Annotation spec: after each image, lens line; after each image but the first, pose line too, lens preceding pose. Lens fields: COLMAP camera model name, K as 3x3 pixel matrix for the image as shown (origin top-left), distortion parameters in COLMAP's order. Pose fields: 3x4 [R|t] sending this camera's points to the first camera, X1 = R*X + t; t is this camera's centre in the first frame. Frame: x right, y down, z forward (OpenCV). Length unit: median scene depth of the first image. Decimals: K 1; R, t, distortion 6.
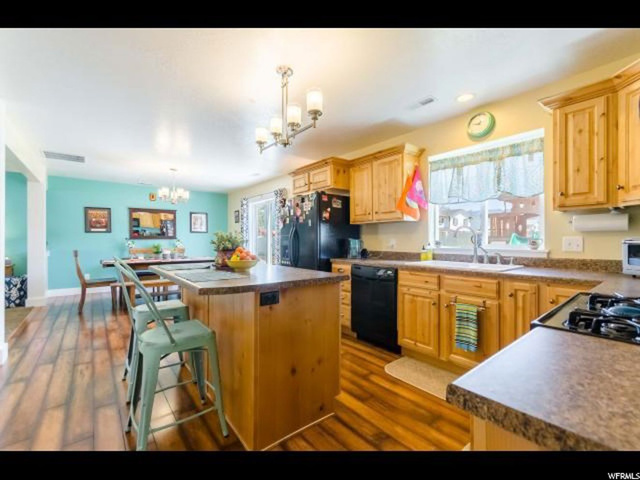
lens RADIAL K [[283.1, 0, 320.7], [0, 283.1, 240.2], [0, 0, 1]] dist [0.003158, -0.000929]
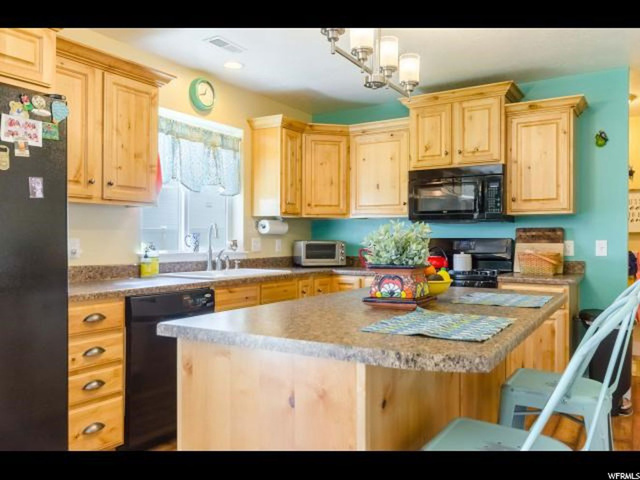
lens RADIAL K [[518.3, 0, 319.9], [0, 518.3, 239.2], [0, 0, 1]] dist [-0.000150, 0.000176]
pose [[-0.358282, -0.001040, 0.933613, -0.949168], [-0.000832, 0.999999, 0.000795, -0.008359], [-0.933613, -0.000492, -0.358283, 1.284009]]
